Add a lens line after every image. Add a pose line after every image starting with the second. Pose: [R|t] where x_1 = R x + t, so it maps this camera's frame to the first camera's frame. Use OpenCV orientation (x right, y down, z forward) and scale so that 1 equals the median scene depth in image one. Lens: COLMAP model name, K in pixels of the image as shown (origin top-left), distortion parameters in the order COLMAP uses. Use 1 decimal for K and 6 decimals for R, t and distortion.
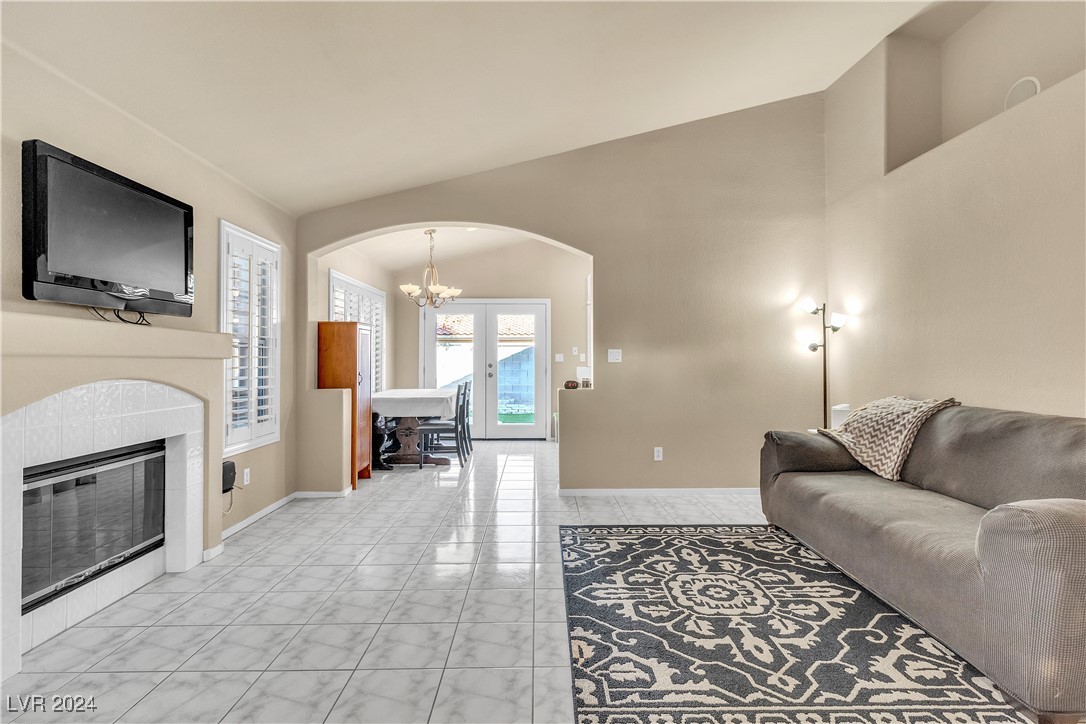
lens RADIAL K [[516.4, 0, 542.6], [0, 516.4, 350.3], [0, 0, 1]] dist [0.000671, 0.000648]
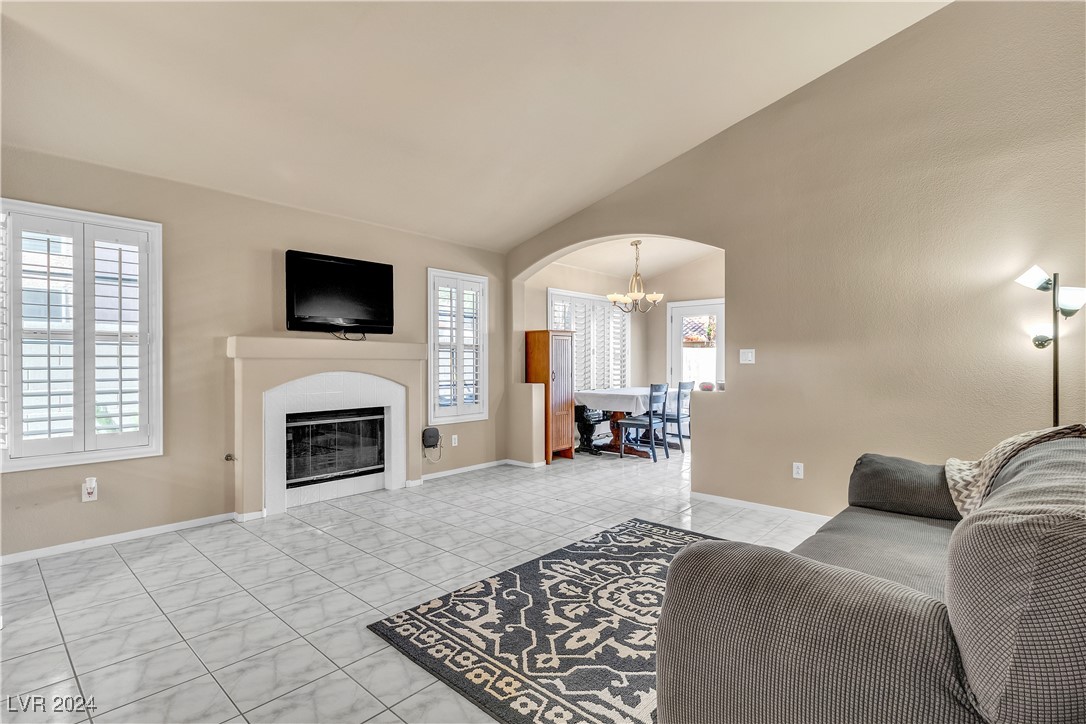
lens RADIAL K [[516.4, 0, 547.9], [0, 516.4, 361.8], [0, 0, 1]] dist [0.000671, 0.000648]
pose [[0.734393, 0.002895, -0.678719, 0.794432], [0.010744, 0.999816, 0.015890, 0.003741], [0.678640, -0.018962, 0.734226, 0.150981]]
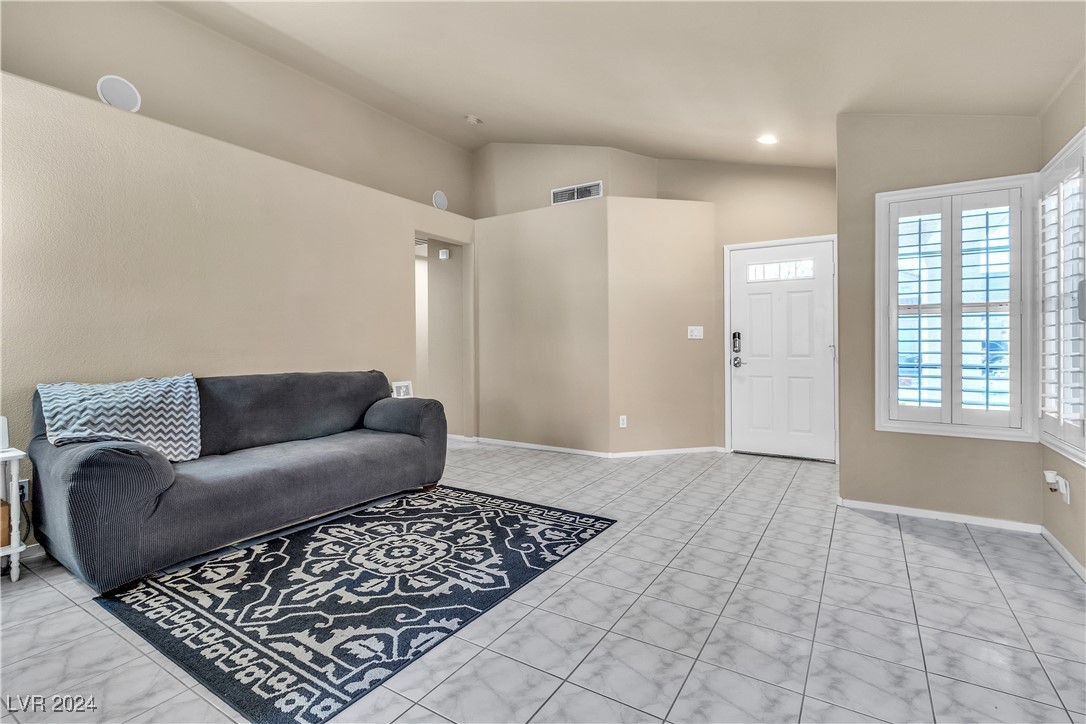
lens RADIAL K [[500.6, 0, 552.6], [0, 500.6, 349.4], [0, 0, 1]] dist [0.001596, 0.000336]
pose [[-0.845558, 0.001550, 0.533882, -0.440889], [-0.002863, 0.999968, -0.007437, 0.052280], [-0.533876, -0.007817, -0.845526, 1.575123]]
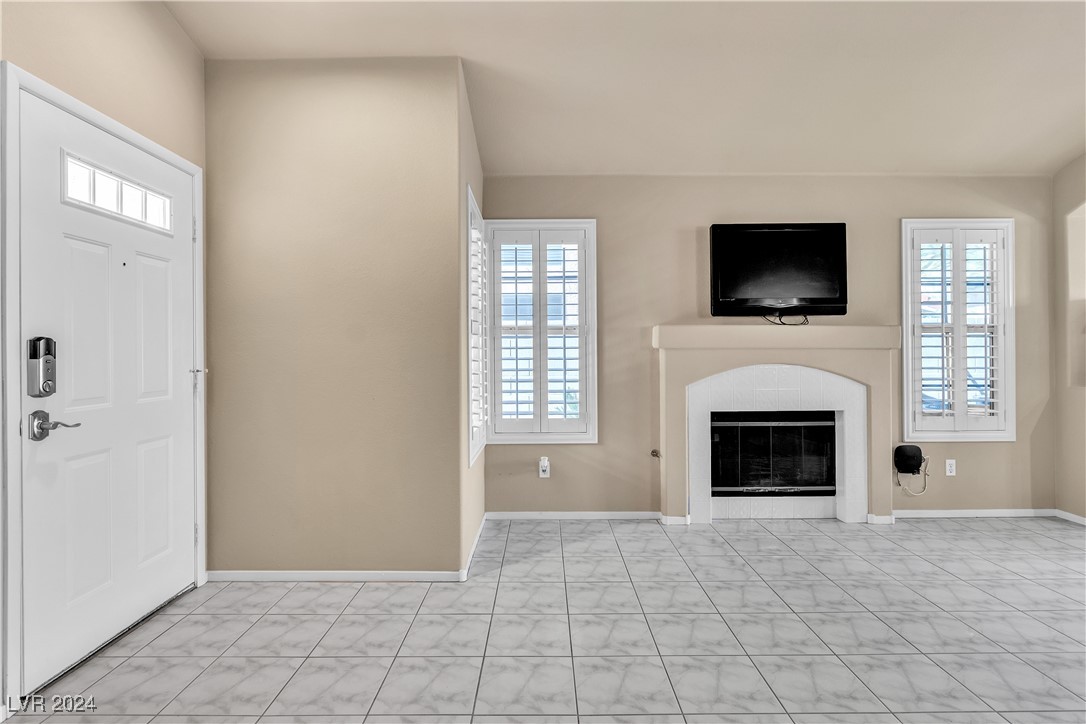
lens RADIAL K [[542.1, 0, 544.9], [0, 542.1, 354.3], [0, 0, 1]] dist [0.001669, -0.002133]
pose [[-0.011907, 0.003707, -0.999922, 0.613502], [0.023323, 0.999722, 0.003428, 0.009366], [0.999657, -0.023281, -0.011990, 0.323327]]
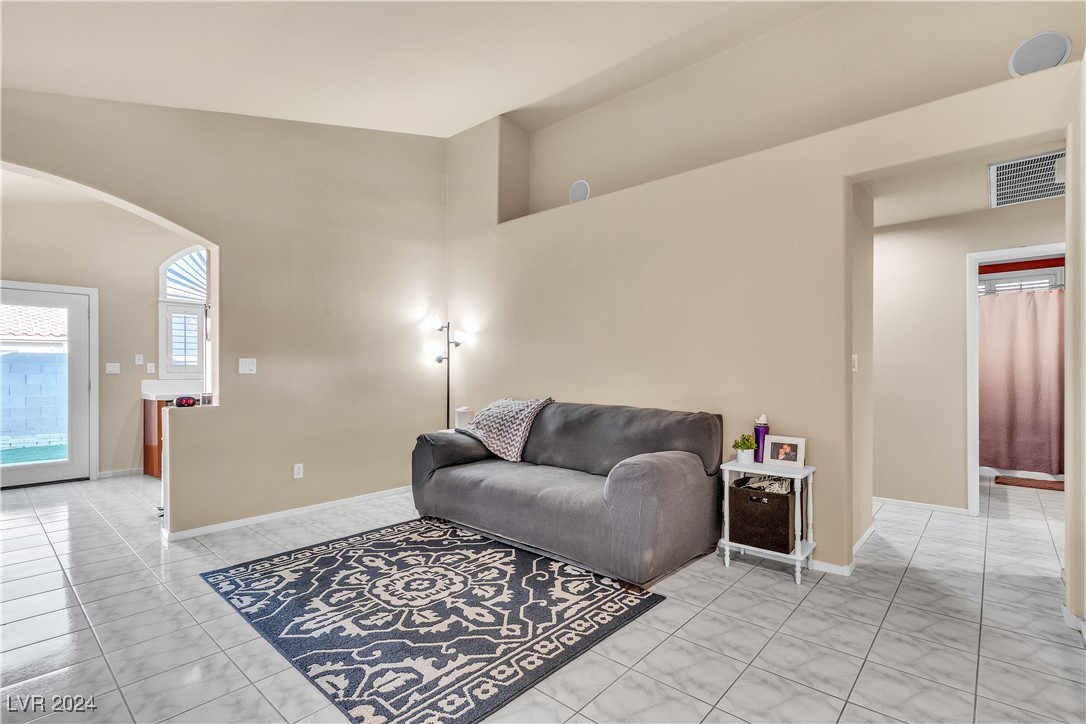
lens RADIAL K [[516.4, 0, 542.2], [0, 516.4, 366.3], [0, 0, 1]] dist [0.000671, 0.000648]
pose [[0.675920, 0.004636, 0.736961, -0.263686], [-0.011947, 0.999918, 0.004667, 0.003511], [-0.736878, -0.011959, 0.675920, 0.079470]]
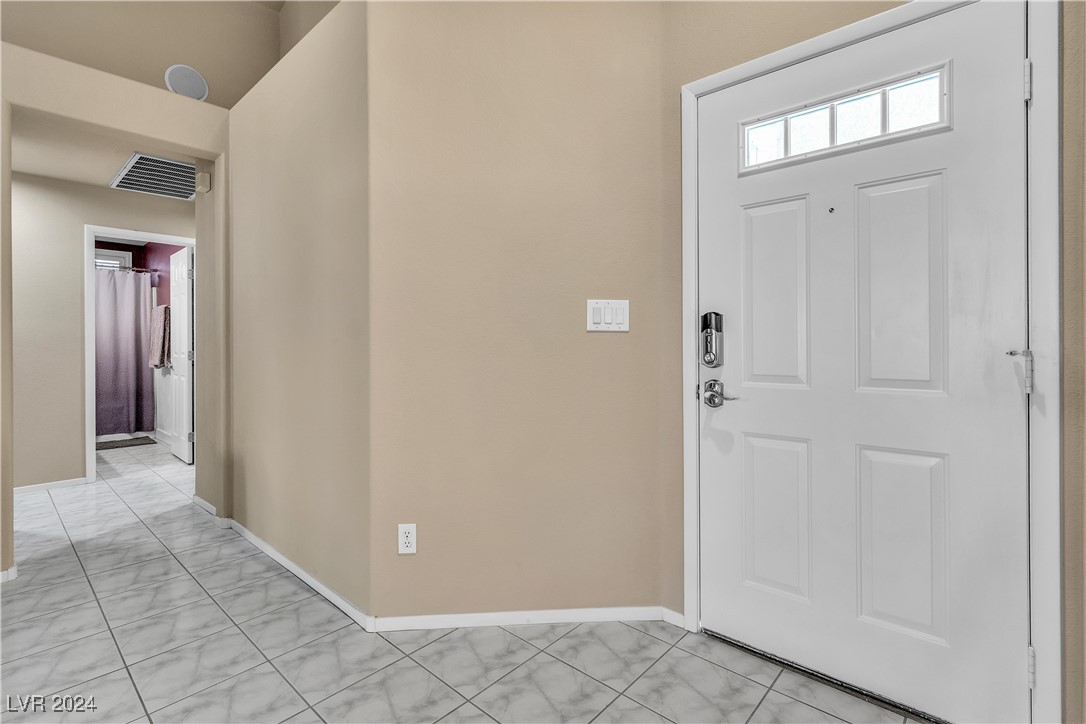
lens RADIAL K [[516.4, 0, 548.7], [0, 516.4, 345.2], [0, 0, 1]] dist [0.000671, 0.000648]
pose [[-0.738116, 0.003613, 0.674664, -0.342220], [-0.007109, 0.999889, -0.013131, 0.030476], [-0.674636, -0.014488, -0.738008, 0.356549]]
